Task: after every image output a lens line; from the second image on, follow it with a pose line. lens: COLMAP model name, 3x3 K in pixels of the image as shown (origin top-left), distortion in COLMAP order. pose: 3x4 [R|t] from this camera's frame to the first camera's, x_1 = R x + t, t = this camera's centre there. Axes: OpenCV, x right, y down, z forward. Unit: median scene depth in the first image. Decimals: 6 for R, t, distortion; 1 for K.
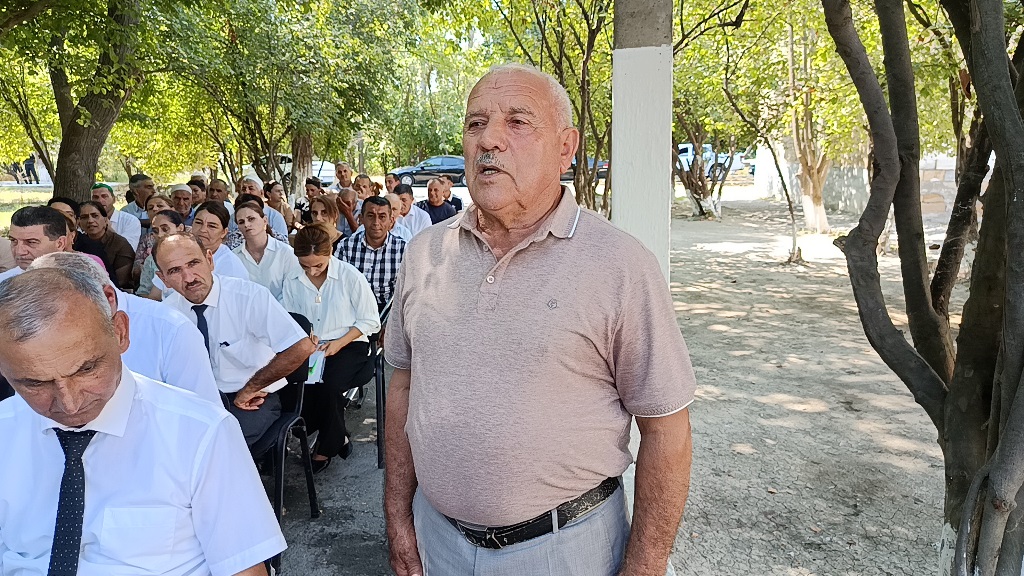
lens RADIAL K [[728.8, 0, 506.7], [0, 728.8, 281.6], [0, 0, 1]] dist [0.097870, -0.189692]
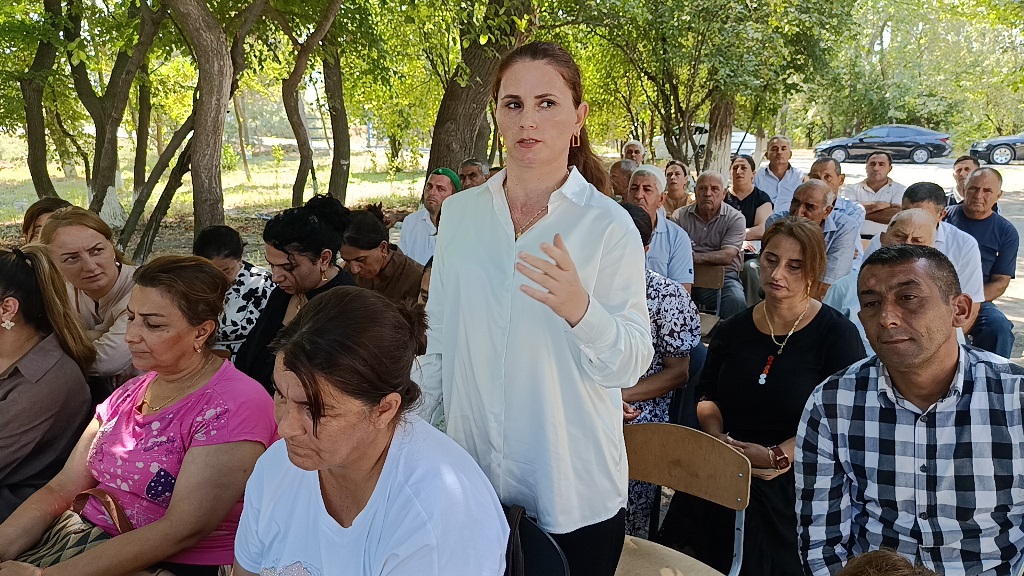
lens RADIAL K [[699.5, 0, 512.0], [0, 699.5, 288.0], [0, 0, 1]] dist [0.000620, -0.003456]
pose [[0.853659, 0.119504, -0.506936, -0.062597], [-0.090156, 0.992533, 0.082158, -0.035543], [0.512969, -0.024432, 0.858059, 0.211768]]
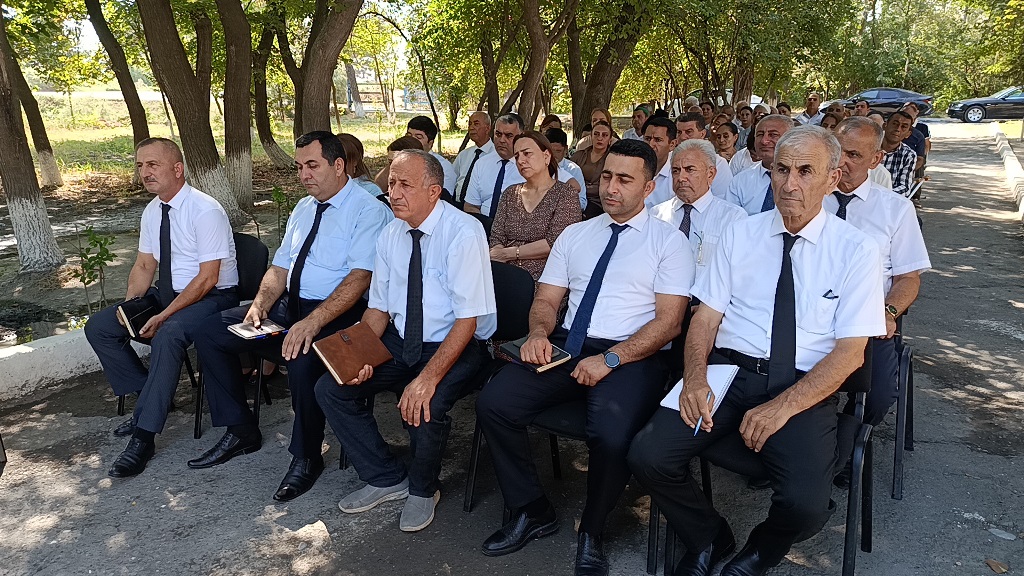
lens RADIAL K [[723.5, 0, 509.0], [0, 723.5, 289.1], [0, 0, 1]] dist [0.038977, -0.058777]
pose [[0.865042, 0.132140, -0.483985, -0.028328], [-0.085098, 0.989358, 0.118021, 0.024644], [0.494430, -0.060907, 0.867081, -0.117960]]
